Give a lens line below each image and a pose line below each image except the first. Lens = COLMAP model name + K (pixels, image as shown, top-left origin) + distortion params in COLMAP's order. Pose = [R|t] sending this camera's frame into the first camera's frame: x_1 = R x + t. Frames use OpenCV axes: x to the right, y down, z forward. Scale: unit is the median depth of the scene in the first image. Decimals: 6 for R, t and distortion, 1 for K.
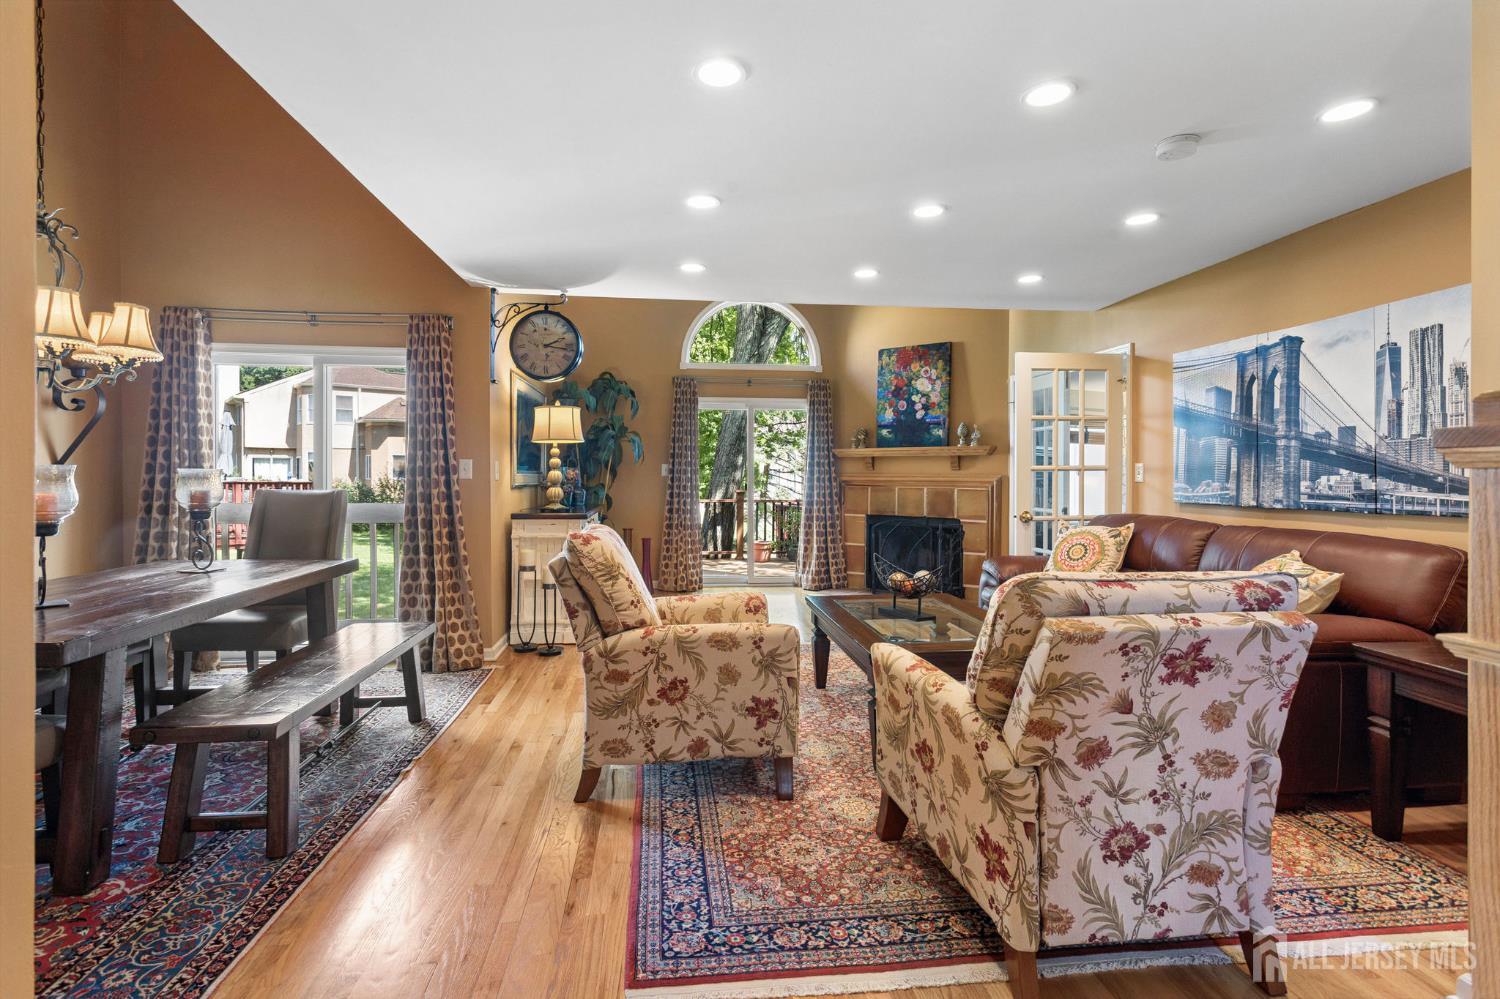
lens RADIAL K [[722.2, 0, 749.5], [0, 722.2, 488.8], [0, 0, 1]] dist [0.003718, 0.003241]
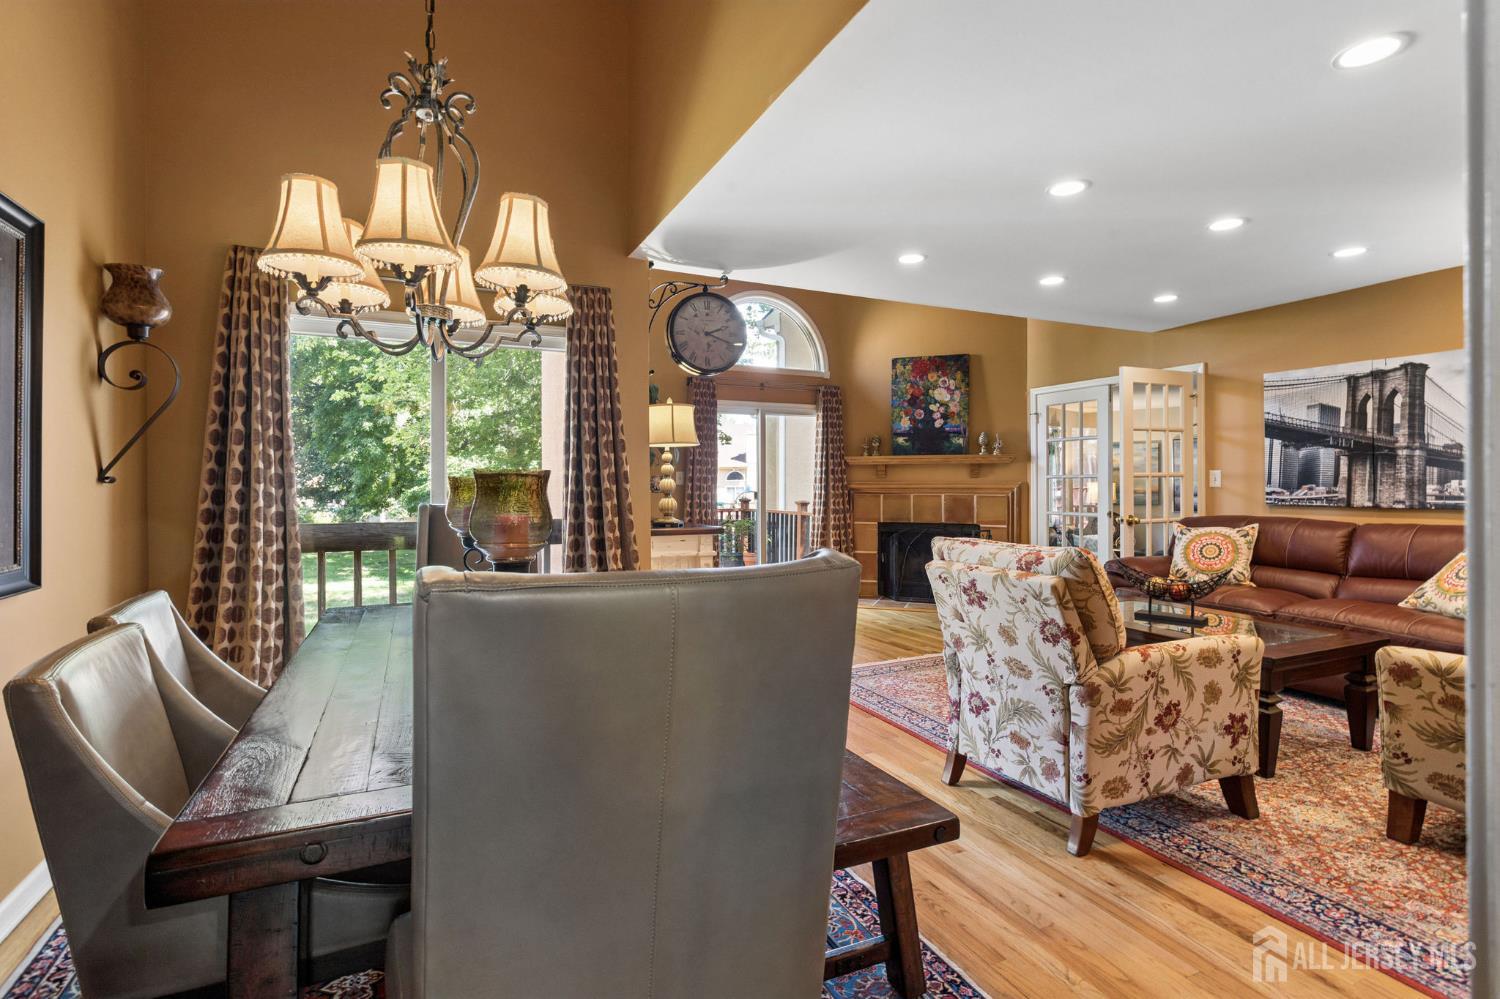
lens RADIAL K [[722.2, 0, 752.6], [0, 722.2, 490.0], [0, 0, 1]] dist [0.003718, 0.003241]
pose [[0.948778, -0.007794, 0.315847, -0.623100], [0.011221, 0.999896, -0.009031, -0.003348], [-0.315744, 0.012112, 0.948767, 0.204234]]
